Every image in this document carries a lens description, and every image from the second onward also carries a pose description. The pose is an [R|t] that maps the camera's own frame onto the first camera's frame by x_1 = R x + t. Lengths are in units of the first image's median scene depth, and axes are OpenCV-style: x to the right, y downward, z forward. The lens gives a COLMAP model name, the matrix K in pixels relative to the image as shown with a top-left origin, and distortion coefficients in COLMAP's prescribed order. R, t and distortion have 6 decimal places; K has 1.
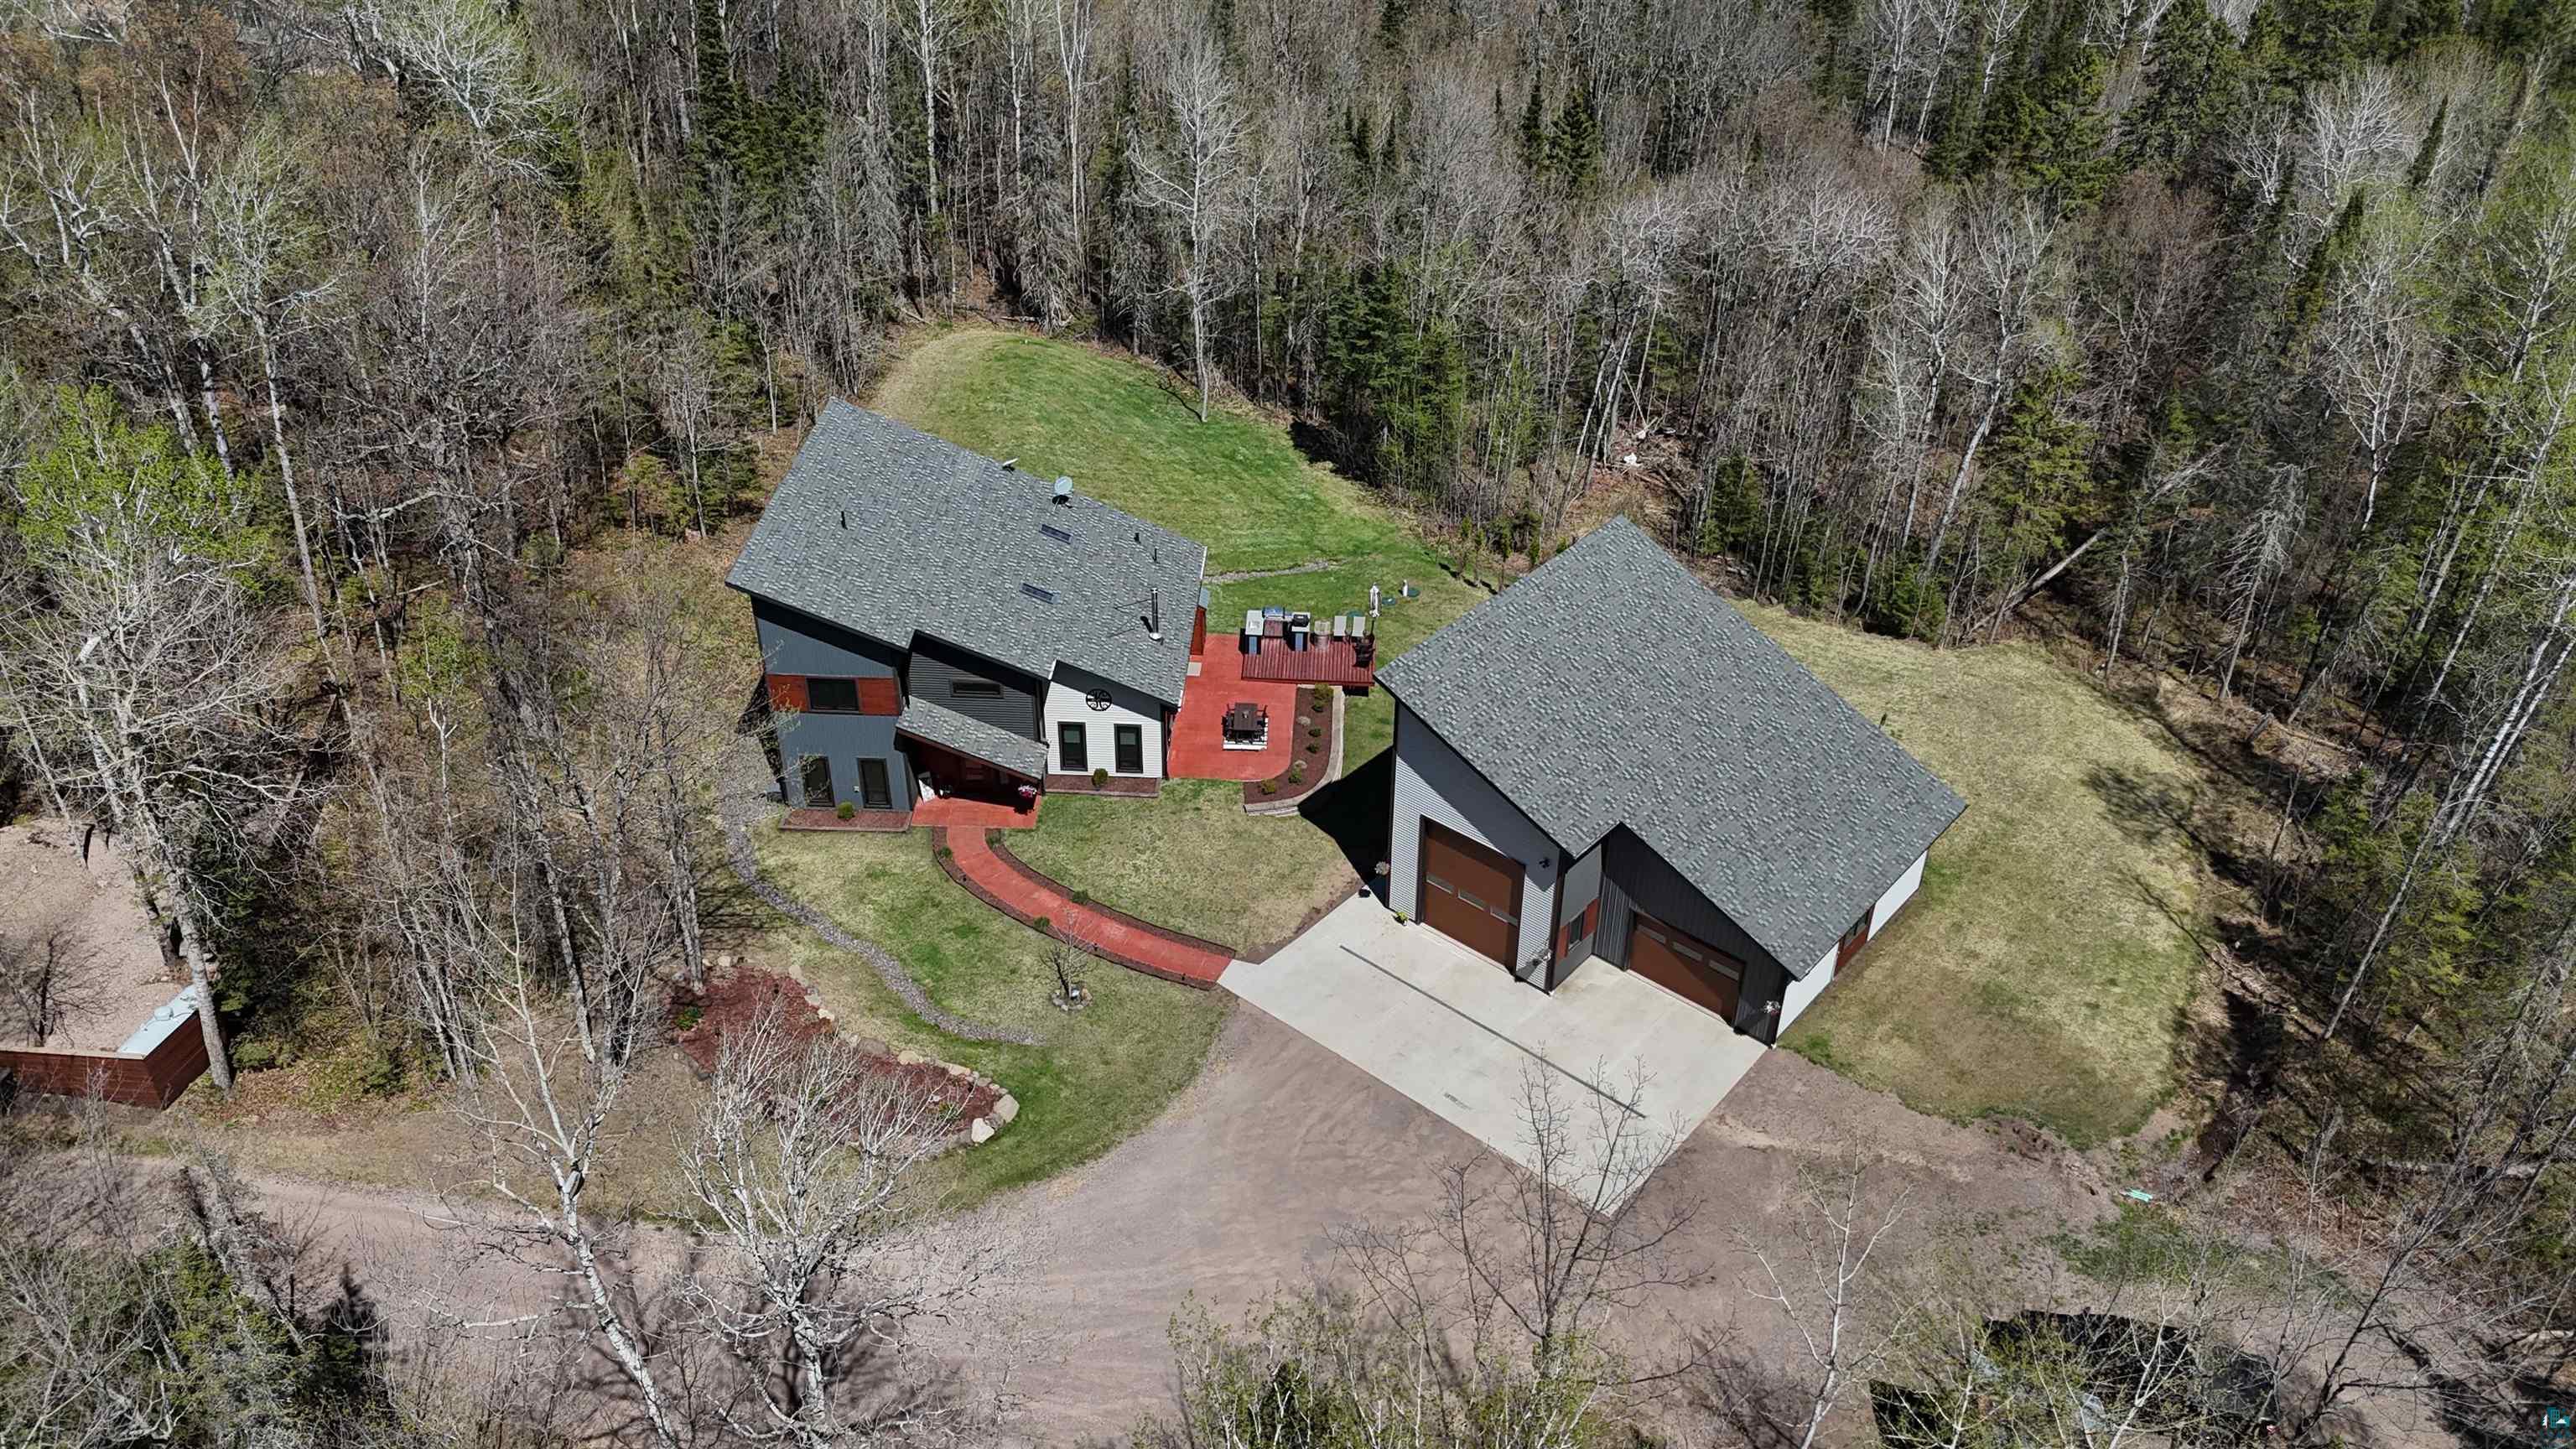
lens RADIAL K [[1860.9, 0, 1276.8], [0, 1860.9, 723.1], [0, 0, 1]] dist [0.111855, -0.179356]
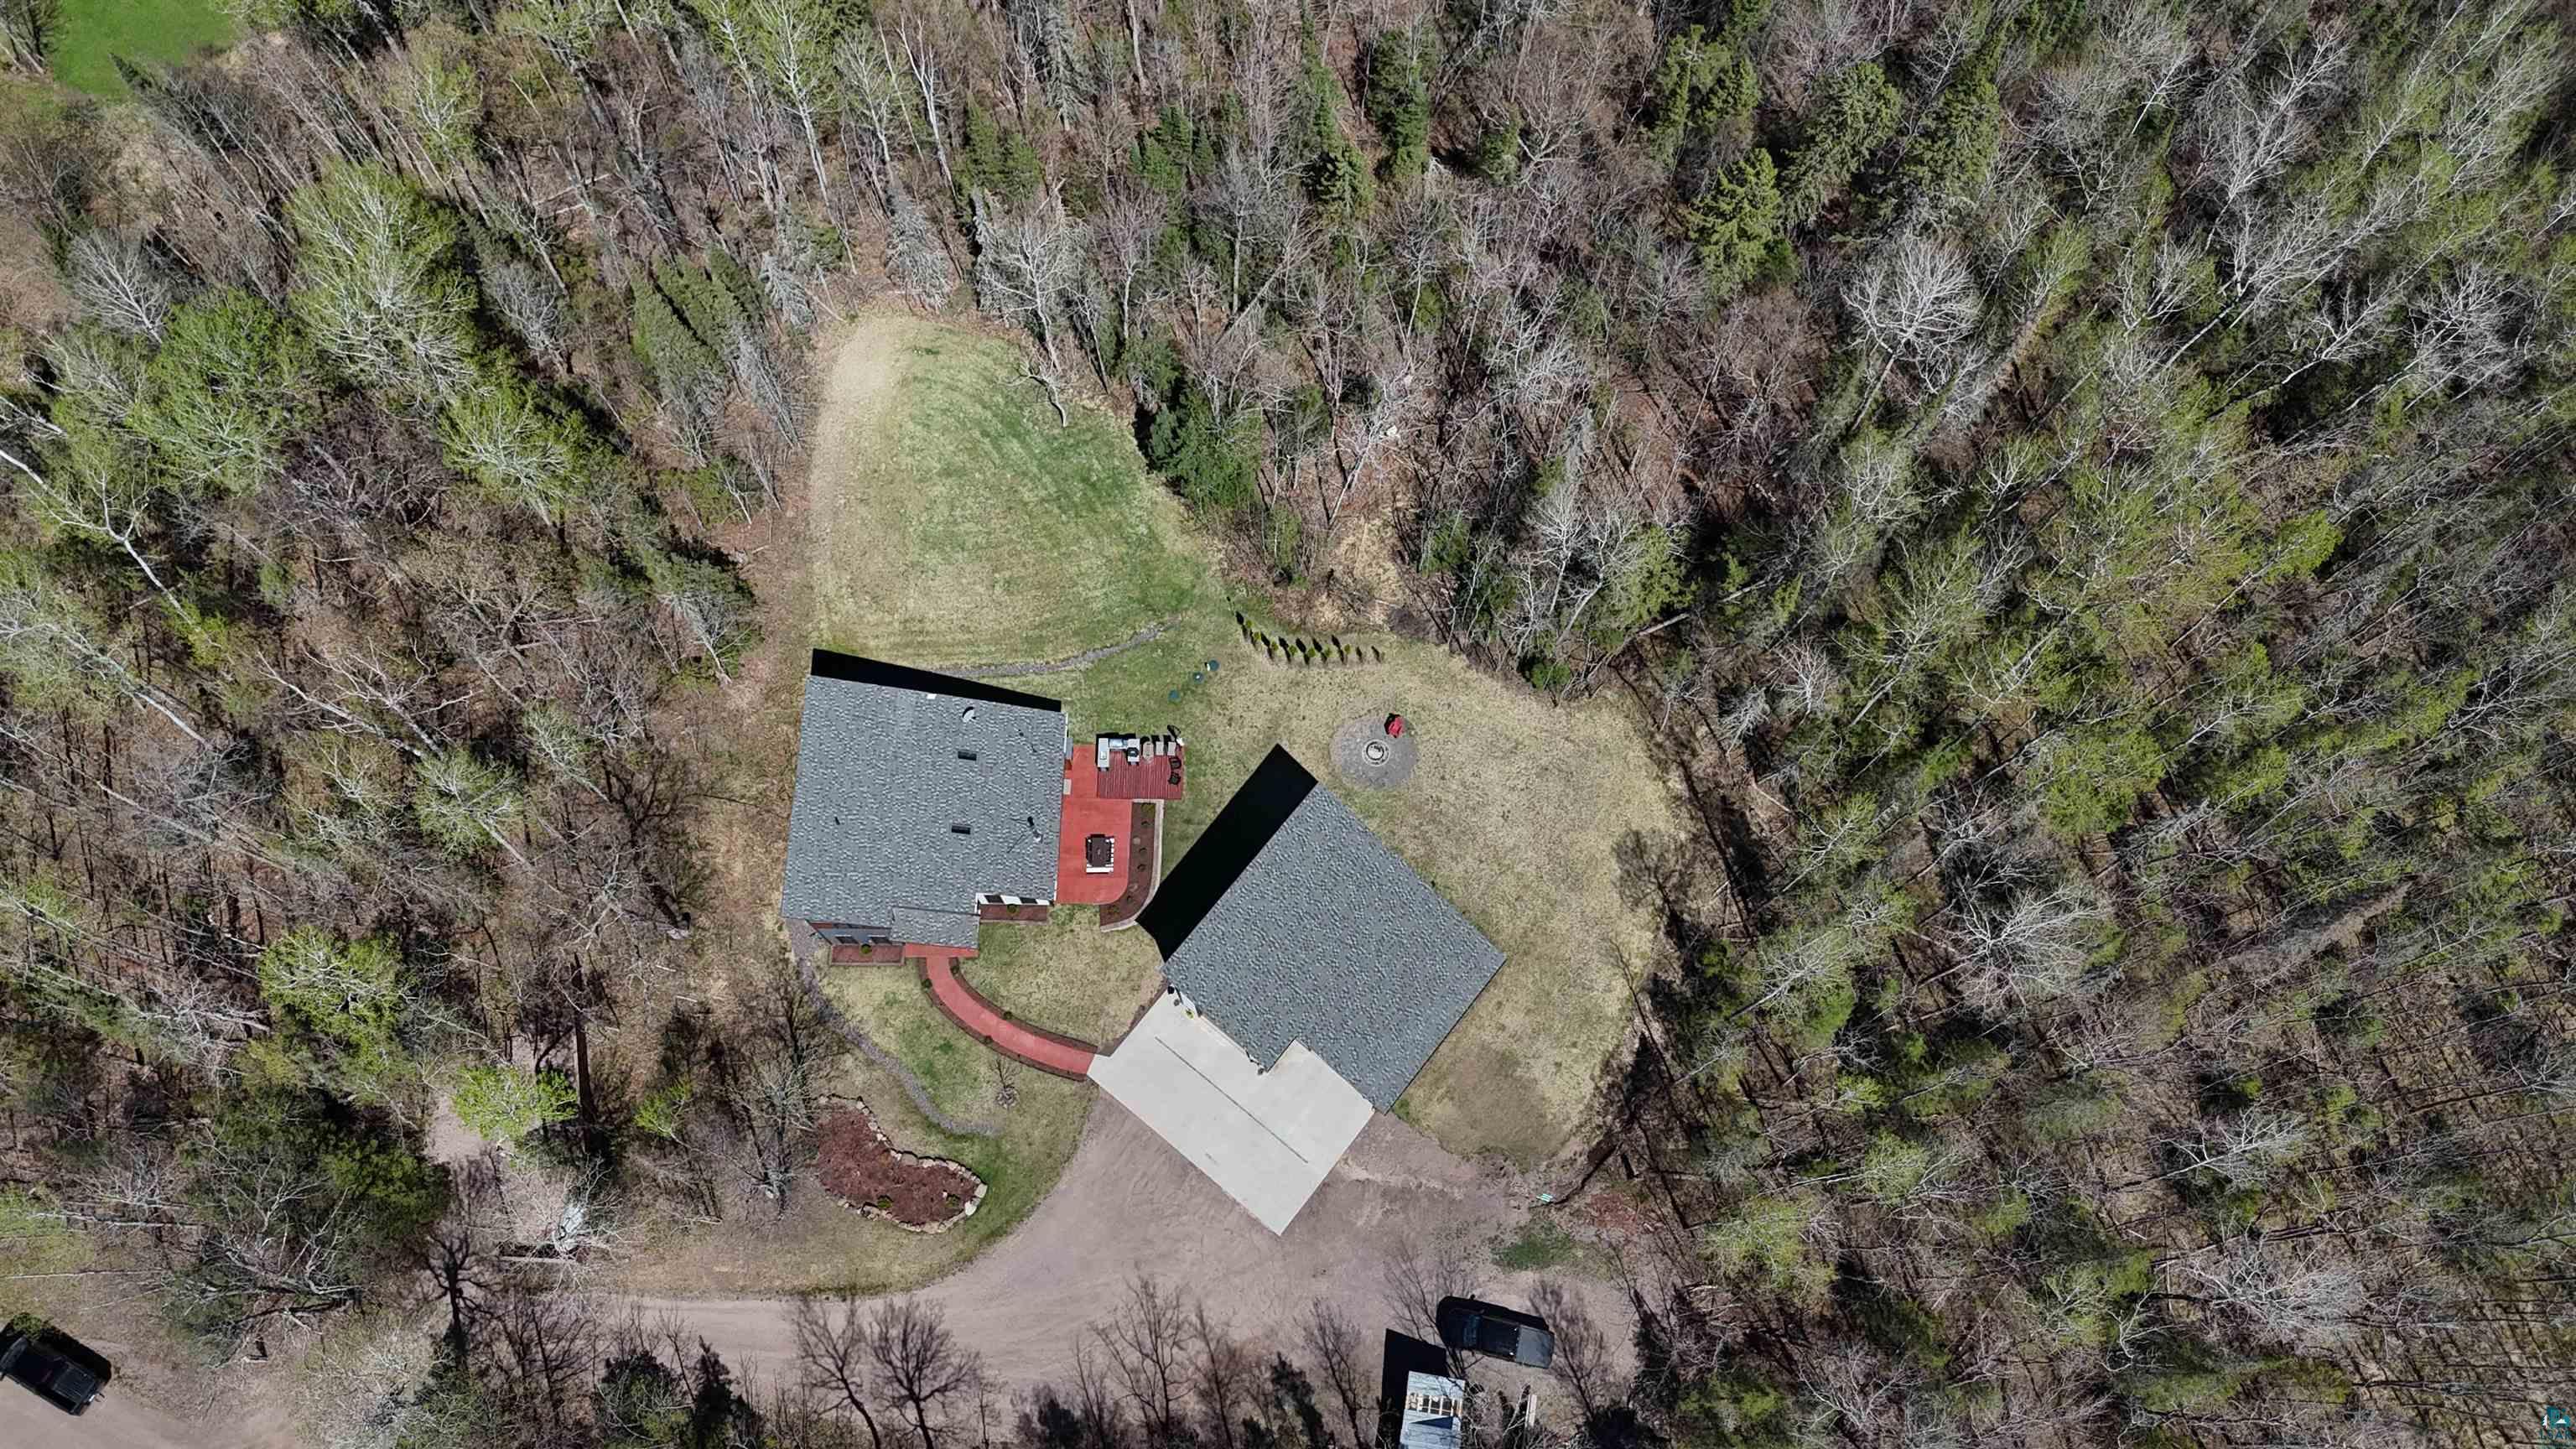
lens RADIAL K [[1860.9, 0, 1276.8], [0, 1860.9, 723.1], [0, 0, 1]] dist [0.111855, -0.179356]
pose [[0.999409, -0.032843, -0.010170, 0.182198], [0.032564, 0.809316, 0.586470, -1.197335], [-0.011031, -0.586455, 0.809907, -0.288762]]
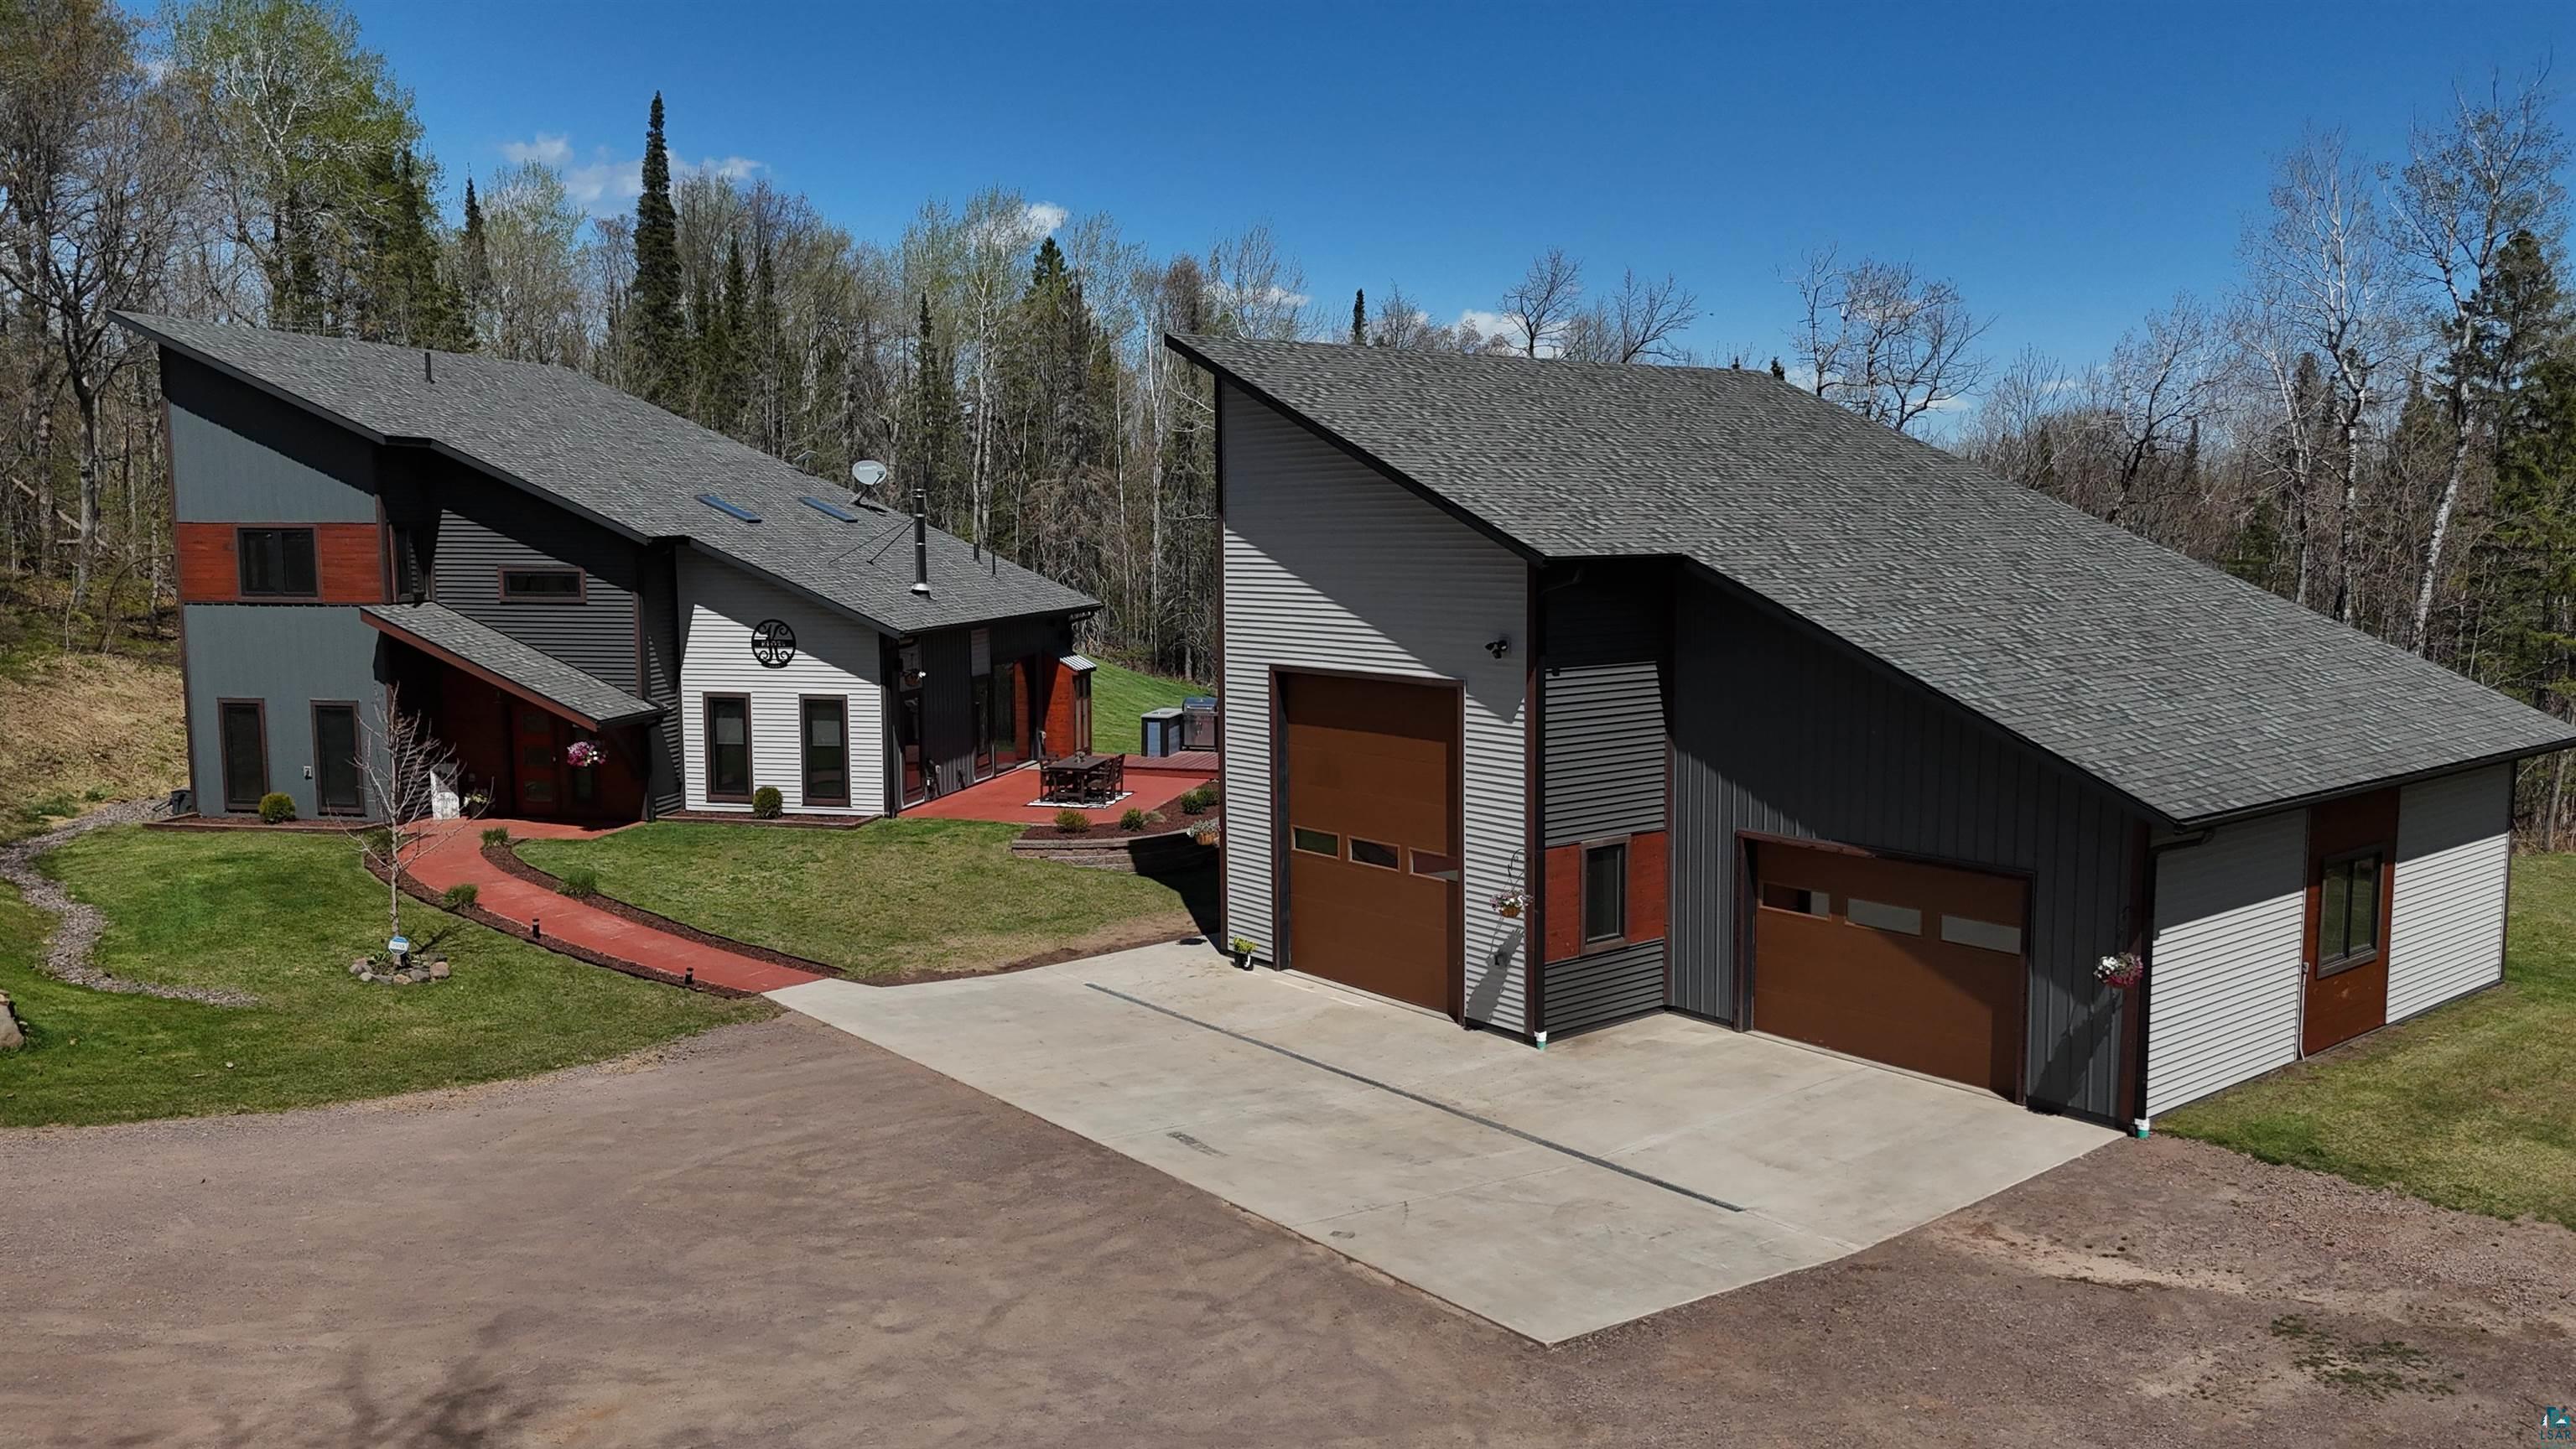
lens RADIAL K [[1877.3, 0, 1282.5], [0, 1877.3, 763.0], [0, 0, 1]] dist [0.043346, -0.000977]
pose [[0.984011, 0.006895, -0.177973, 0.160336], [-0.086384, 0.892329, -0.443043, 0.268832], [0.155755, 0.451334, 0.878657, 0.600306]]
